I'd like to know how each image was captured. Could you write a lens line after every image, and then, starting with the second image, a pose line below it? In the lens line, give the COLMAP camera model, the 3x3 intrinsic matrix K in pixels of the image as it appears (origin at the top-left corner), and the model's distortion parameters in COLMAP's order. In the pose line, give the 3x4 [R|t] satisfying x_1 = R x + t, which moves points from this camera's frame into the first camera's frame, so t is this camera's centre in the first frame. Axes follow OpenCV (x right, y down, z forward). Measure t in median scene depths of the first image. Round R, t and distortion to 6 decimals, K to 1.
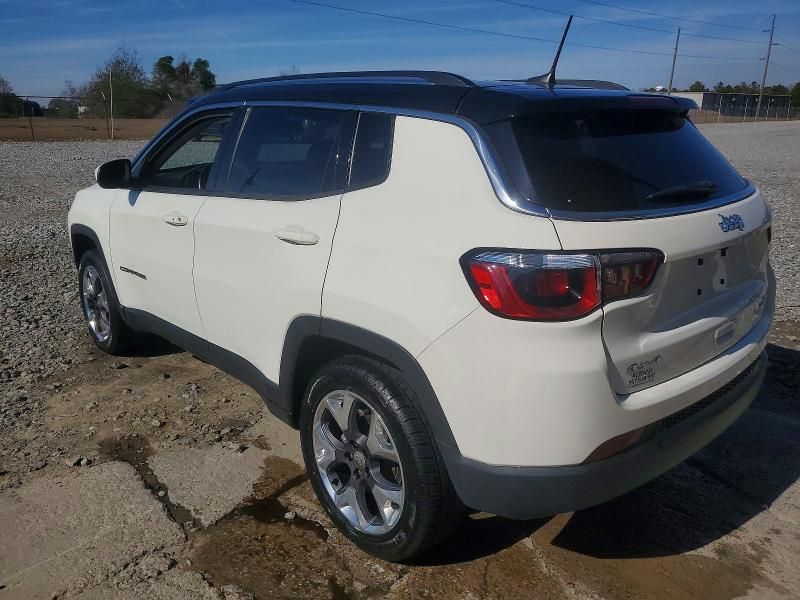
lens RADIAL K [[614.0, 0, 390.0], [0, 614.0, 299.1], [0, 0, 1]] dist [0.004620, 0.002127]
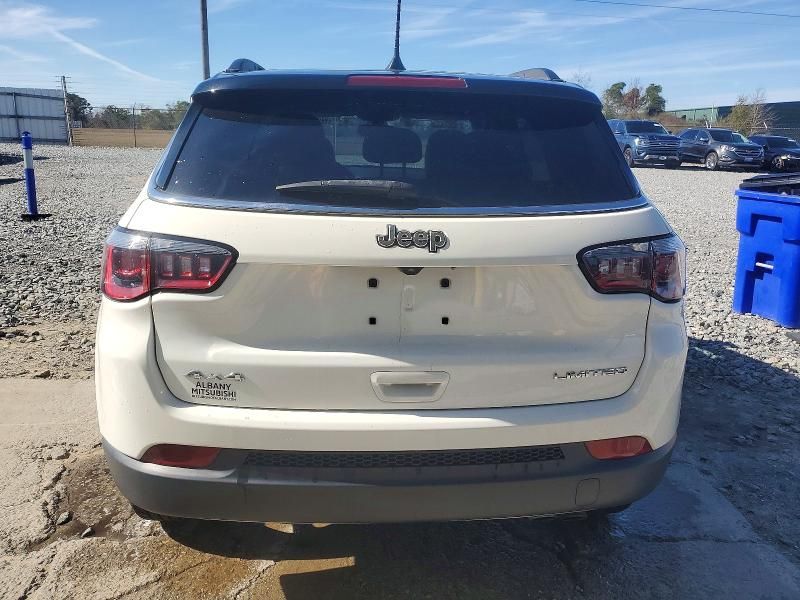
lens RADIAL K [[614.0, 0, 390.0], [0, 614.0, 299.1], [0, 0, 1]] dist [0.004620, 0.002127]
pose [[0.787421, 0.180053, -0.589533, 1.102488], [-0.202102, 0.978934, 0.029041, -0.076577], [0.582343, 0.096279, 0.807222, 0.431345]]
